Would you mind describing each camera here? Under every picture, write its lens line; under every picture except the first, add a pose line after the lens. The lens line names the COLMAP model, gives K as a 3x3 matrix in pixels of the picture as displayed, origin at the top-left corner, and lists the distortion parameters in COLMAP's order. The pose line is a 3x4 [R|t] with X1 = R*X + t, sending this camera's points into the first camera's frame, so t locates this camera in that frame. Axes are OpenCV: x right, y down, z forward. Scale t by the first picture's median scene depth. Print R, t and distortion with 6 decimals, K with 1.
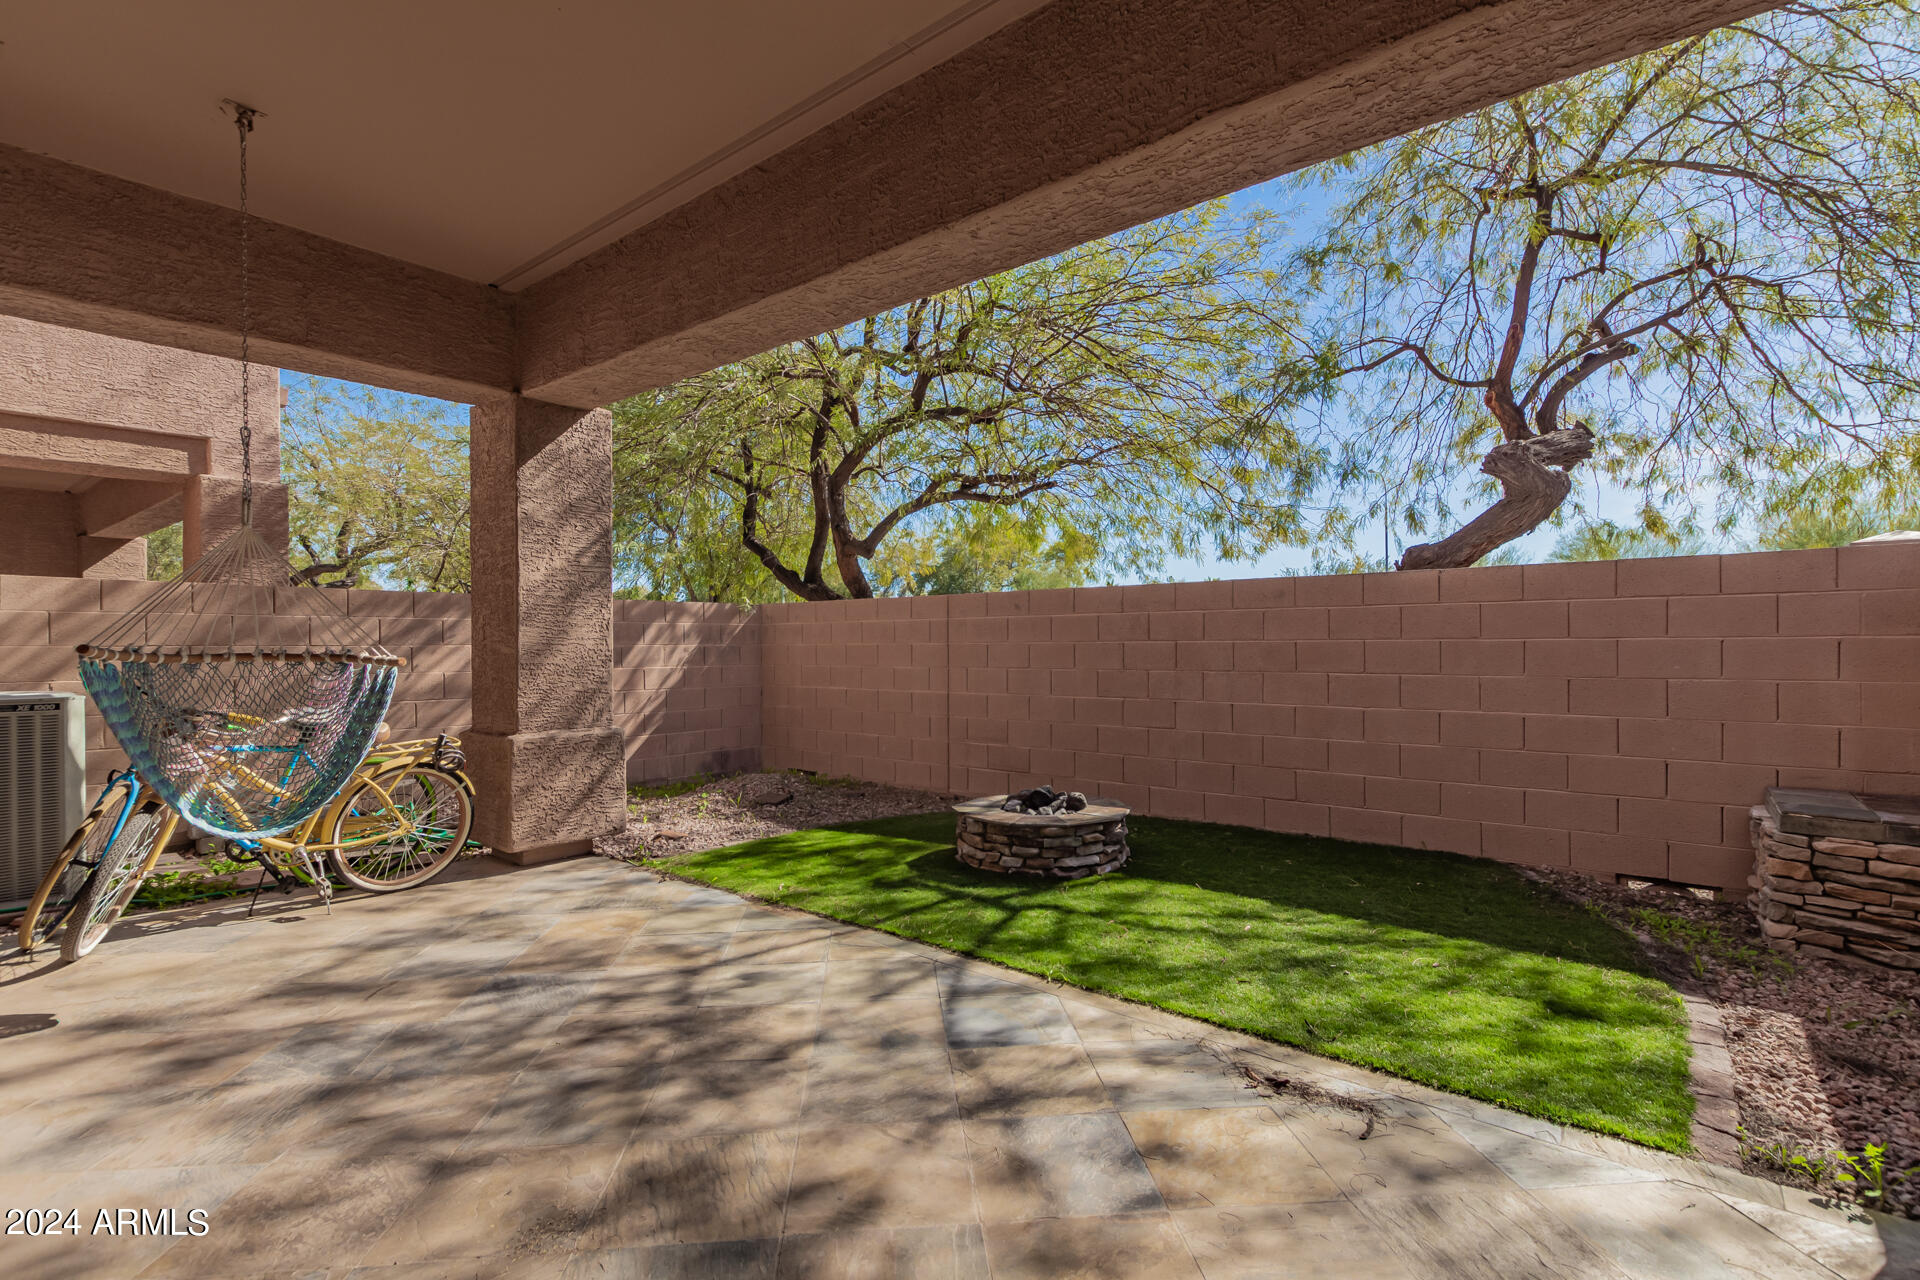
lens RADIAL K [[876.6, 0, 967.7], [0, 876.6, 642.7], [0, 0, 1]] dist [0.002253, -0.000672]
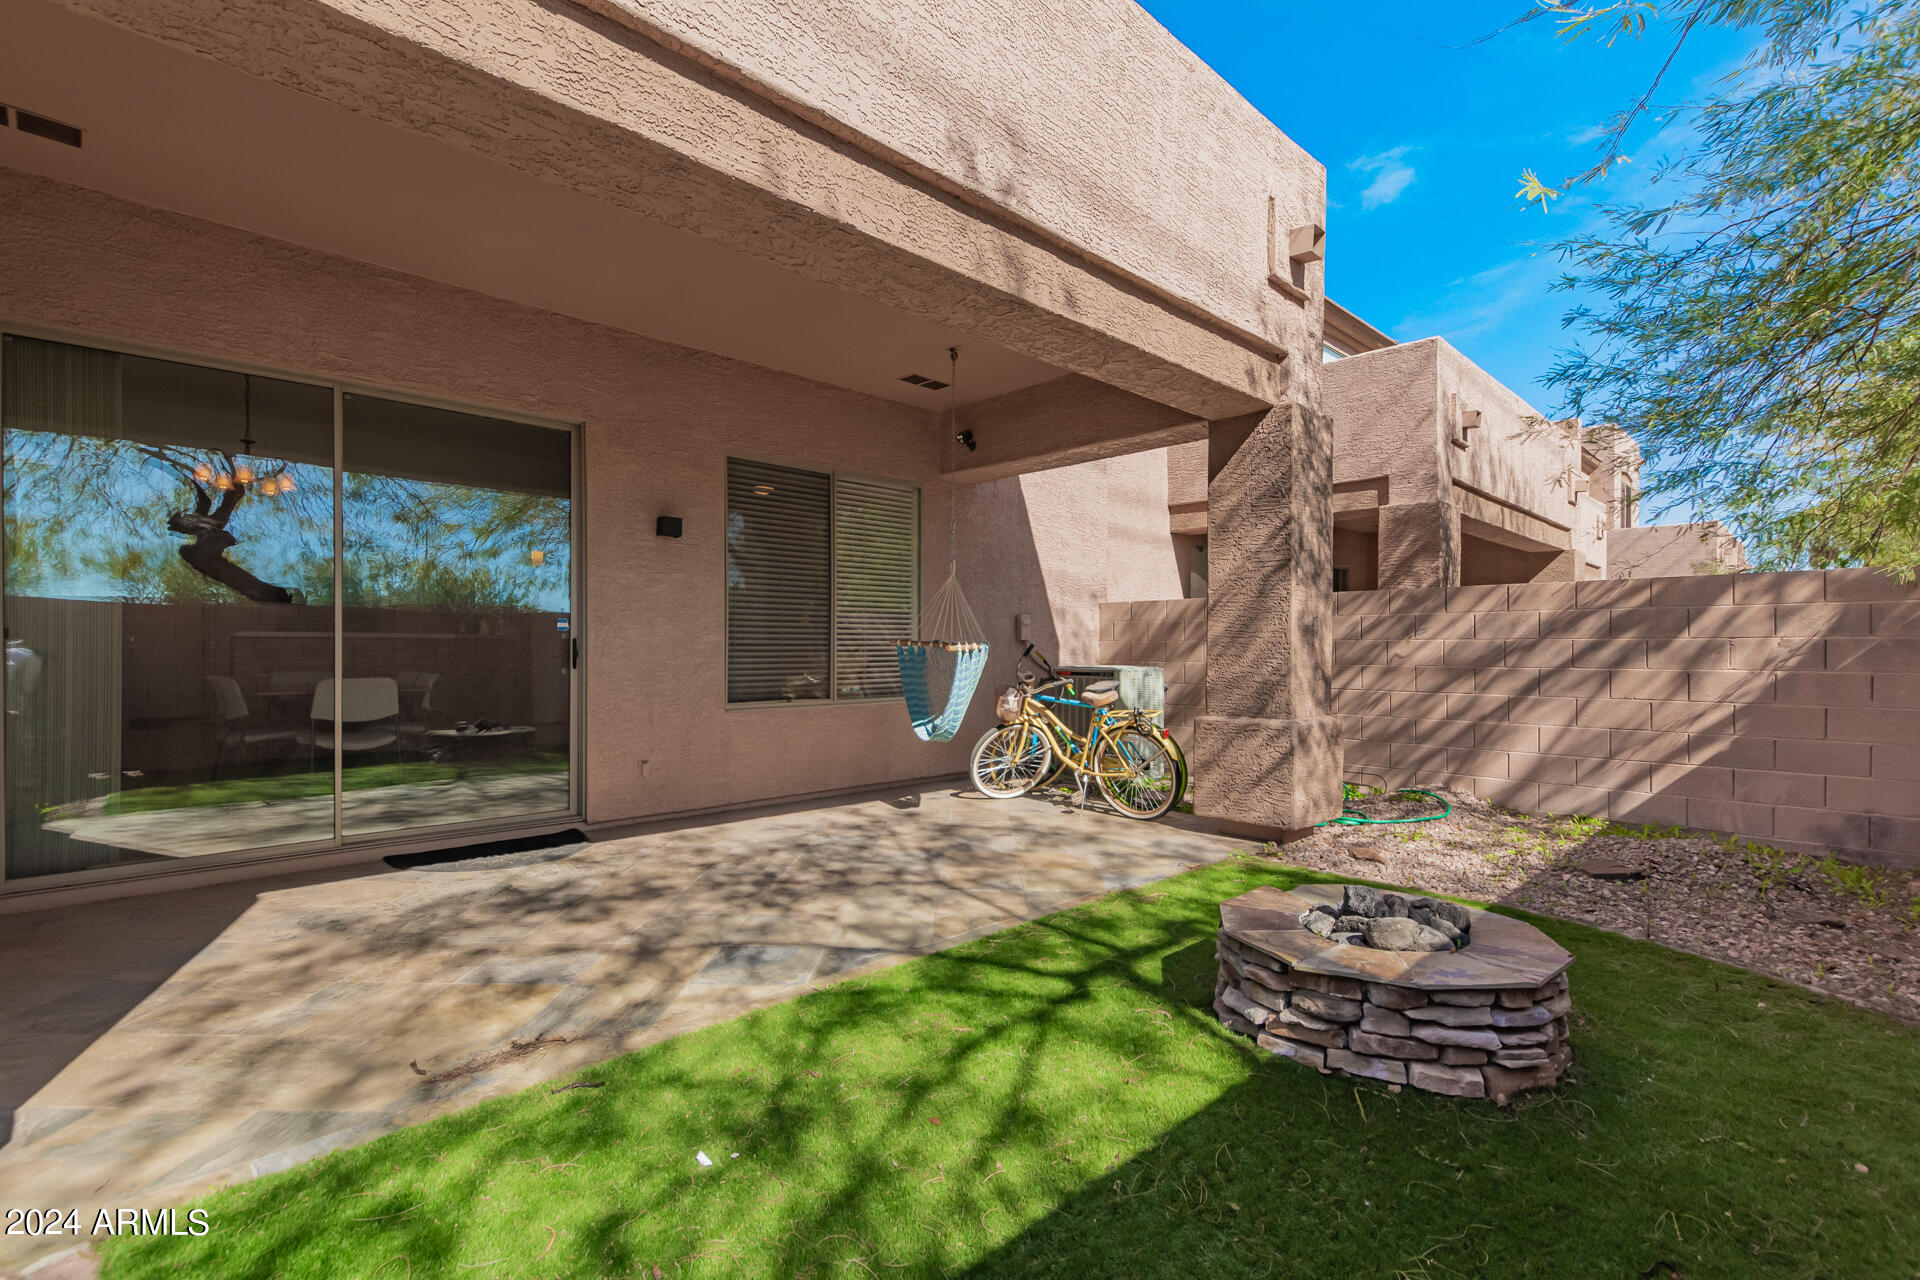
lens RADIAL K [[876.6, 0, 967.7], [0, 876.6, 642.7], [0, 0, 1]] dist [0.002253, -0.000672]
pose [[-0.106340, -0.001219, -0.994329, 1.017387], [0.001291, 0.999998, -0.001364, 0.017230], [0.994329, -0.001428, -0.106339, 1.221097]]
